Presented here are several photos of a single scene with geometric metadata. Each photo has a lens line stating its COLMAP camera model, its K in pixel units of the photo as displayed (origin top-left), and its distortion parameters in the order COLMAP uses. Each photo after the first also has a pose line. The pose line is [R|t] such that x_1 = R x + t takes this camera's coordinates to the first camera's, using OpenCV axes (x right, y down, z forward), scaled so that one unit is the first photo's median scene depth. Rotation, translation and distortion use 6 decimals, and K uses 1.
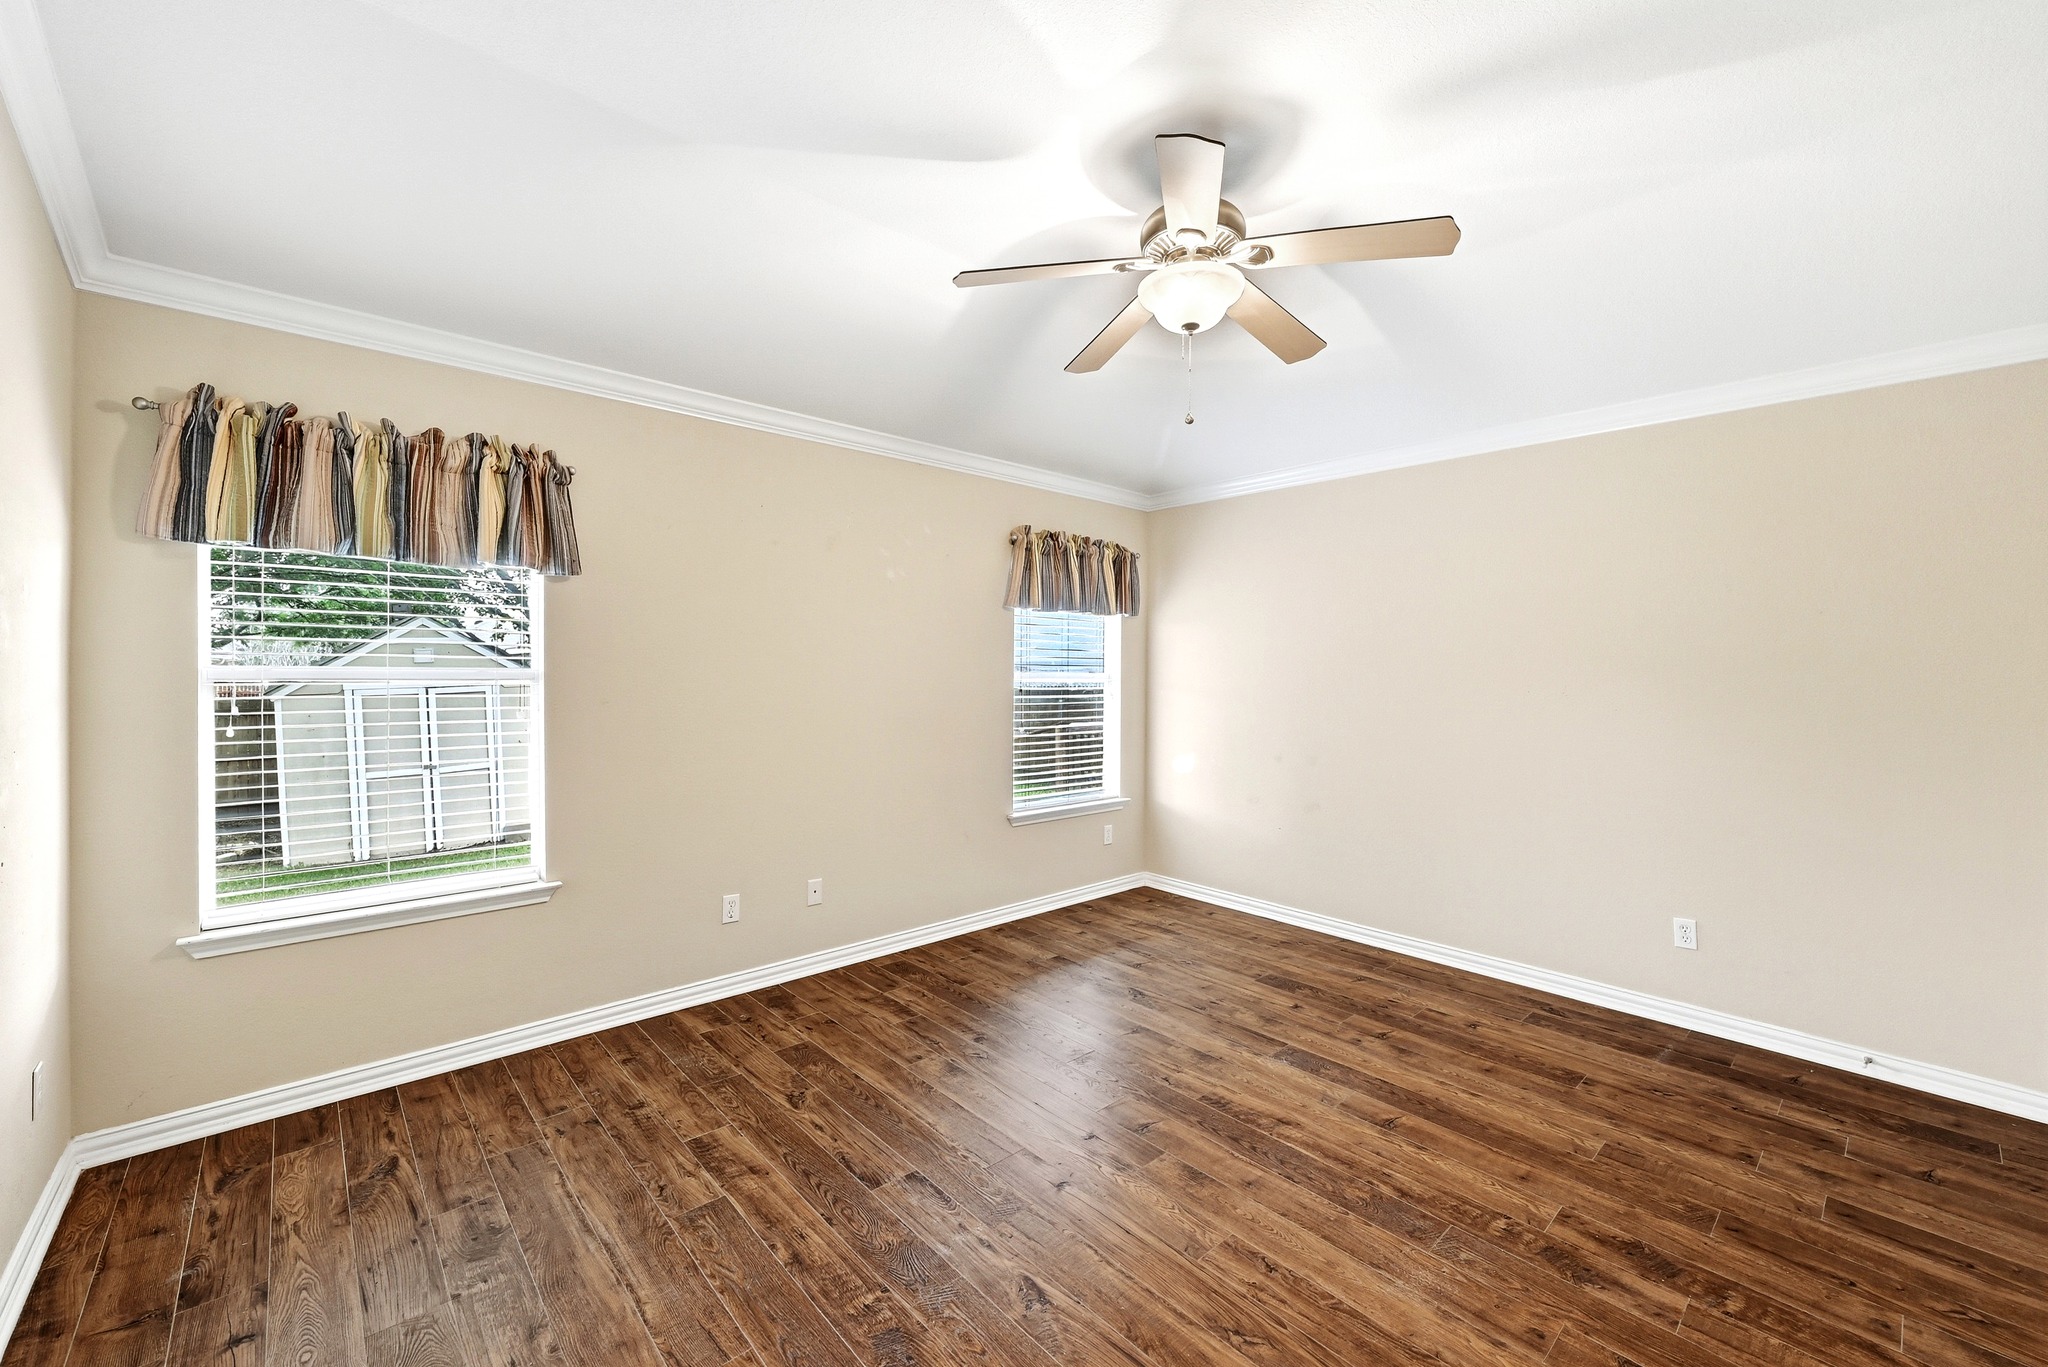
lens RADIAL K [[818.7, 0, 1021.9], [0, 818.7, 698.9], [0, 0, 1]] dist [0.001479, -0.000319]
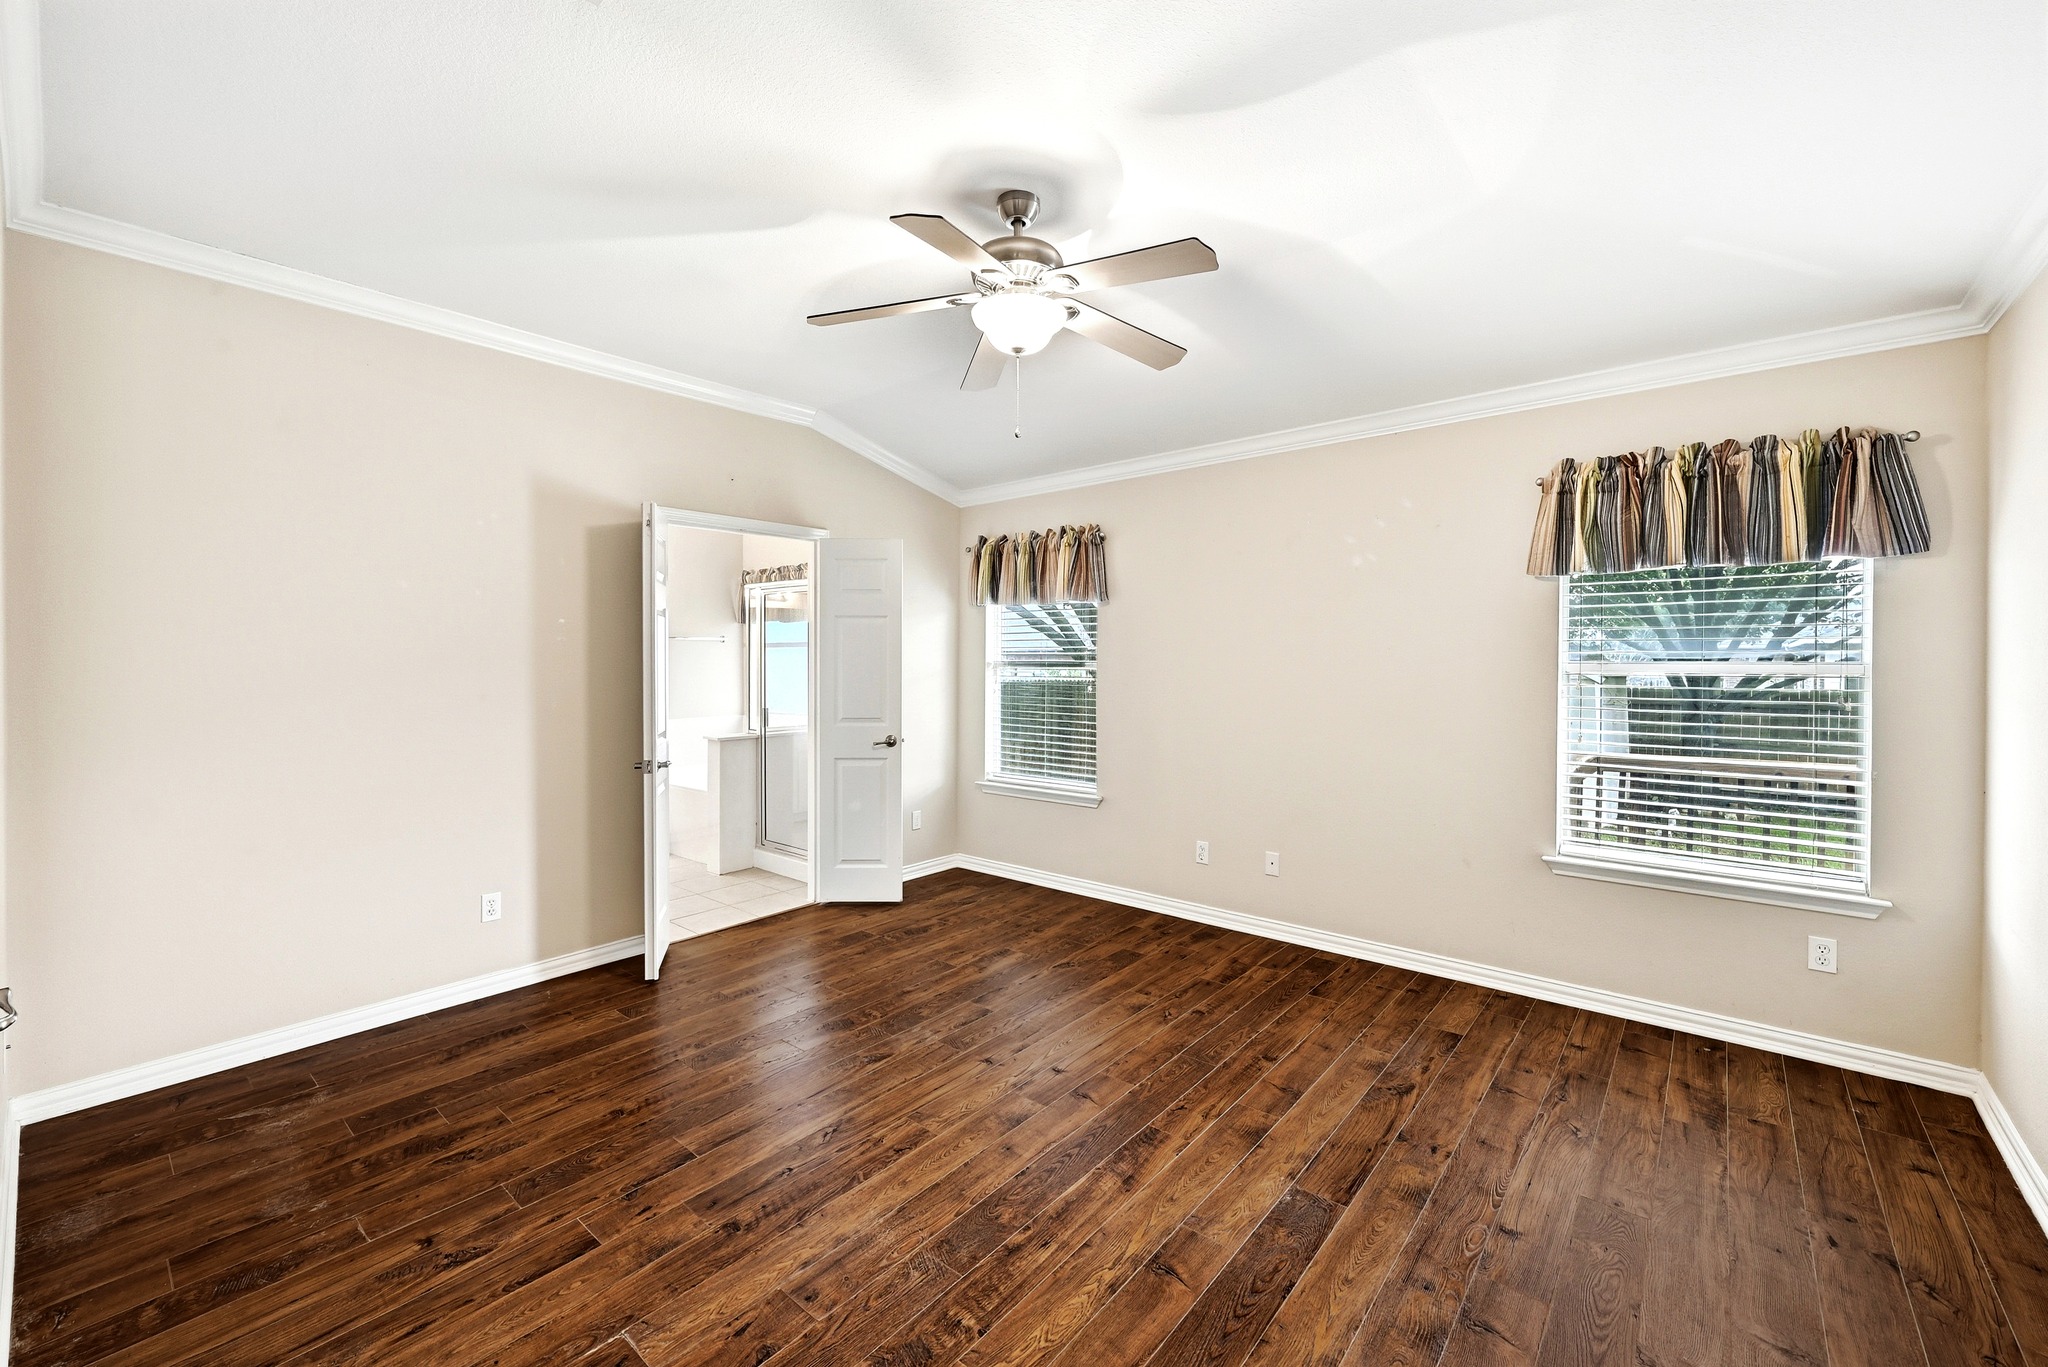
lens RADIAL K [[818.7, 0, 1017.8], [0, 818.7, 659.6], [0, 0, 1]] dist [0.001479, -0.000319]
pose [[0.130775, -0.007921, -0.991380, 0.963554], [-0.035021, 0.999307, -0.012604, -0.012869], [0.990793, 0.036367, 0.130407, 0.623648]]
